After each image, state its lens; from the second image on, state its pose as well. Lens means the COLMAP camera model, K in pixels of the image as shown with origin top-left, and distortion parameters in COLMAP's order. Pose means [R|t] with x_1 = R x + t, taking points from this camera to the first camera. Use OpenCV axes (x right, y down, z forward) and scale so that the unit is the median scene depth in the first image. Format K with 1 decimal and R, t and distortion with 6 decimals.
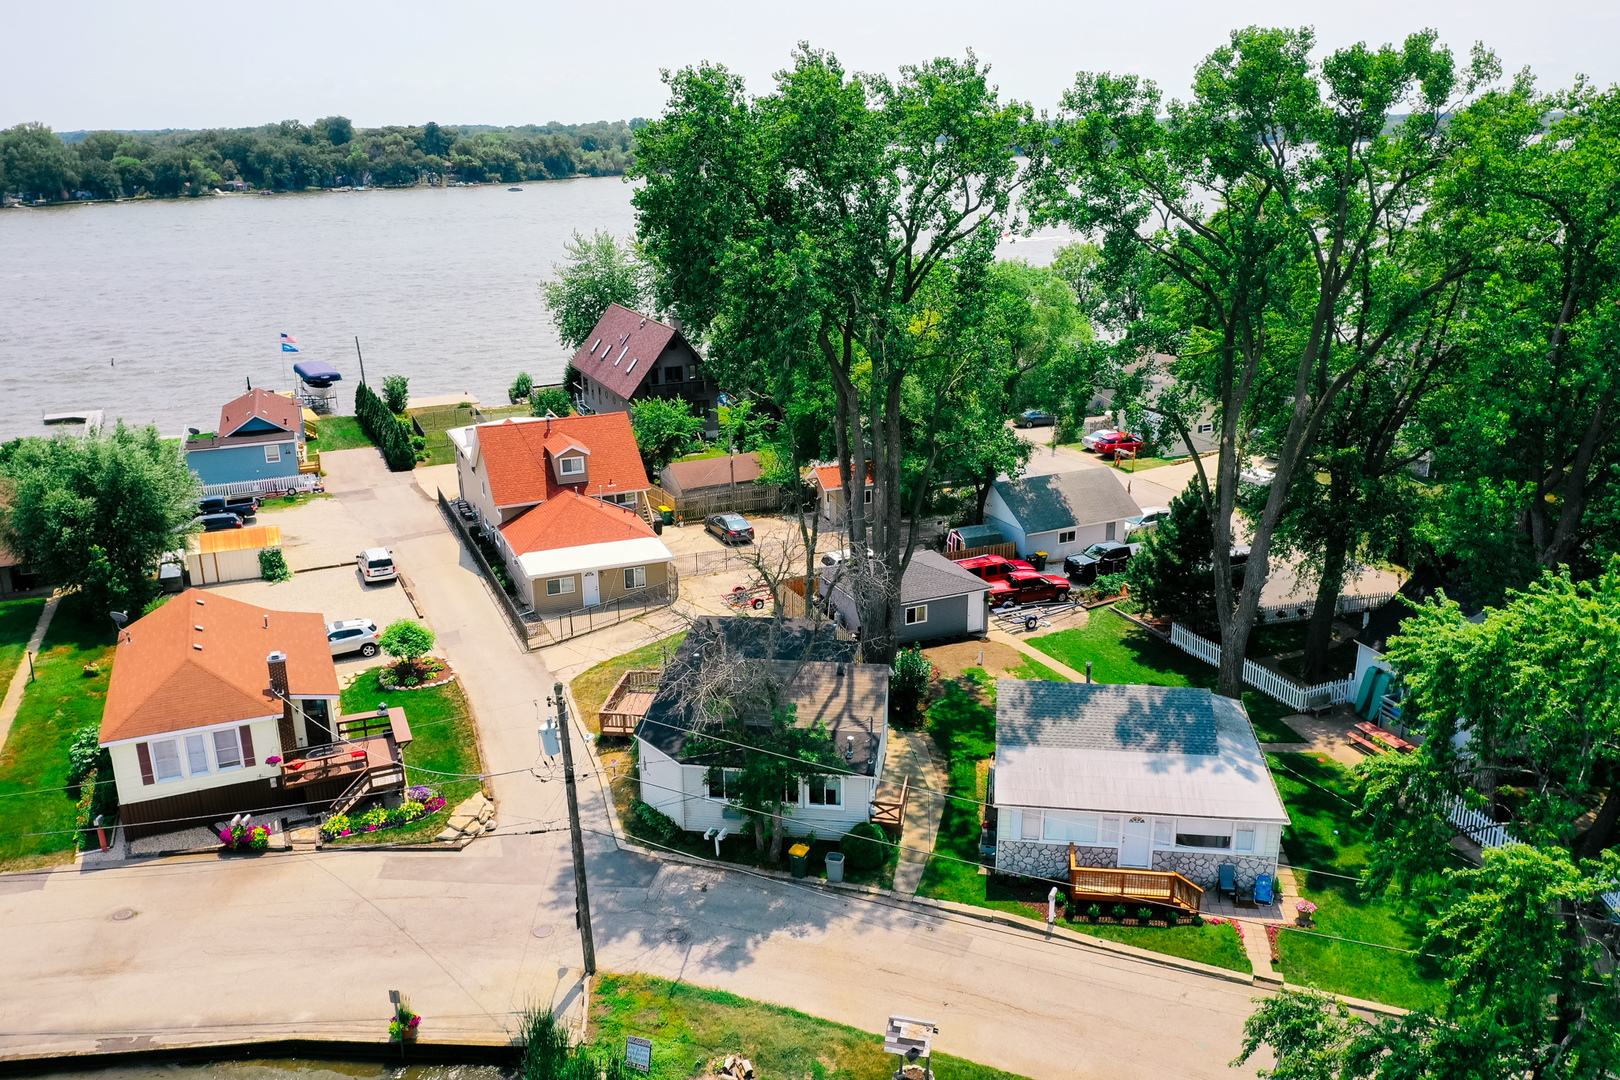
lens RADIAL K [[1302.8, 0, 810.0], [0, 1302.8, 540.0], [0, 0, 1]] dist [0.004889, -0.002875]
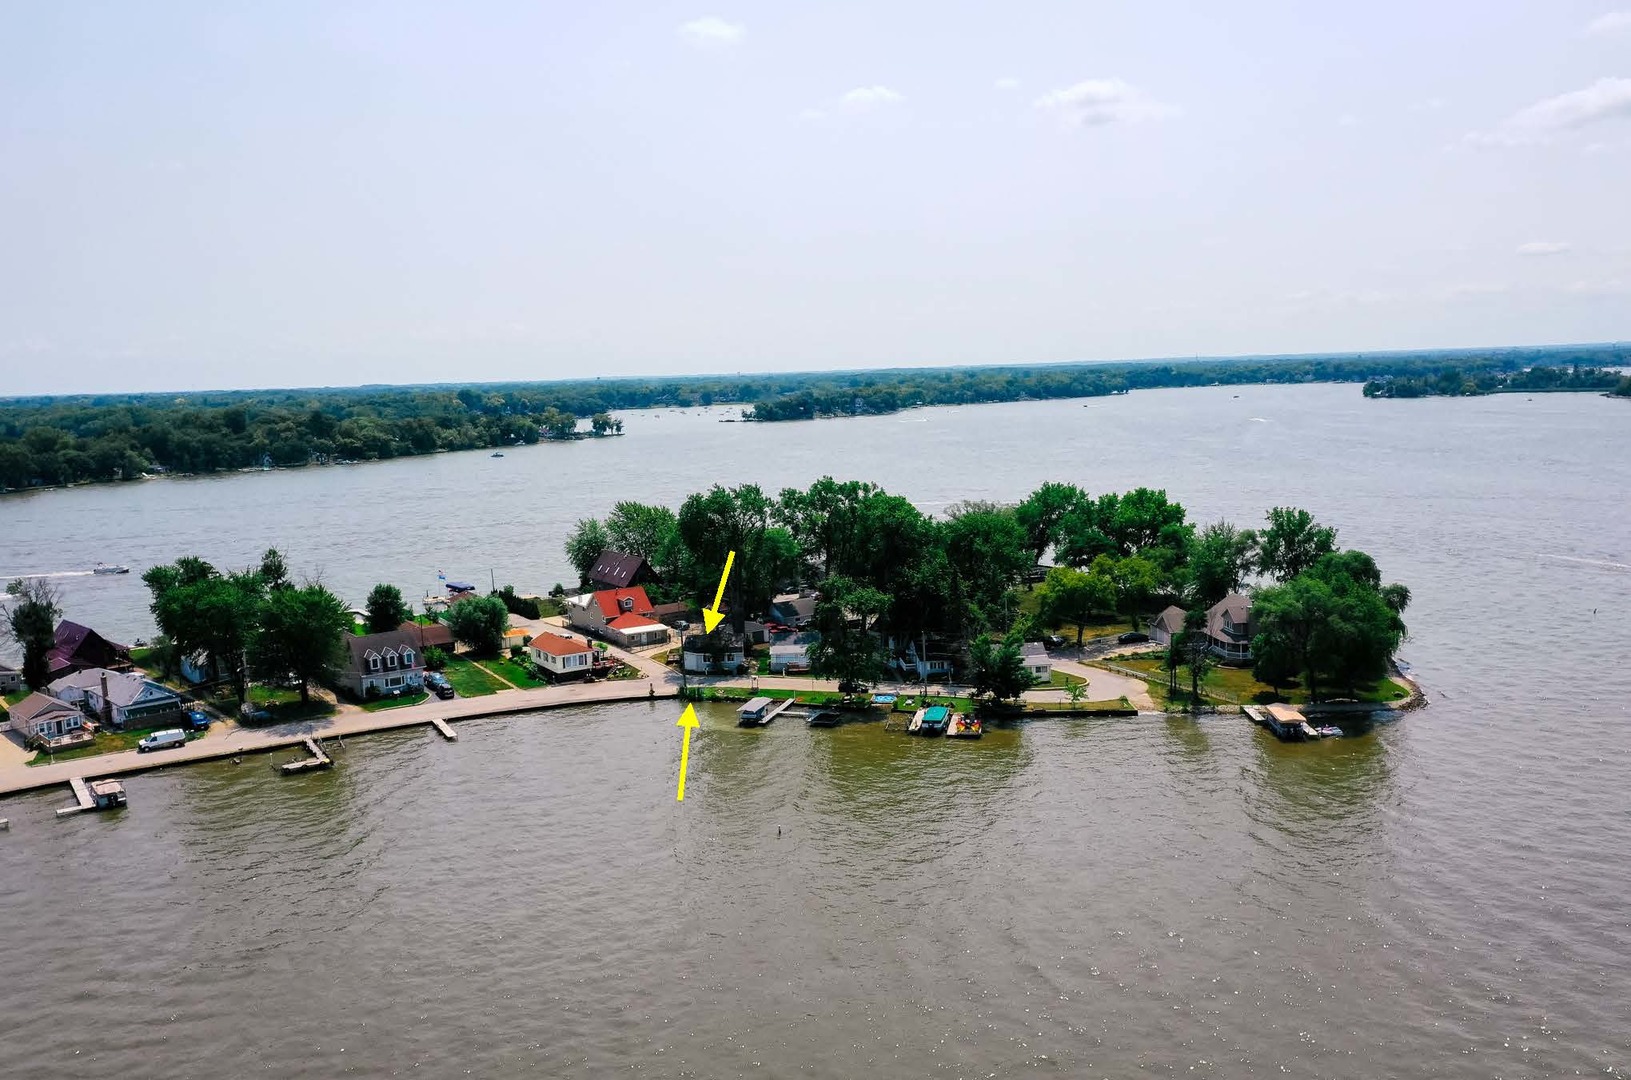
lens RADIAL K [[1267.9, 0, 815.5], [0, 1267.9, 540.0], [0, 0, 1]] dist [0.000004, -0.000131]
pose [[0.987470, -0.035985, 0.153650, -0.117504], [0.063371, 0.982123, -0.177253, 0.195745], [-0.144525, 0.184769, 0.972097, -1.089275]]
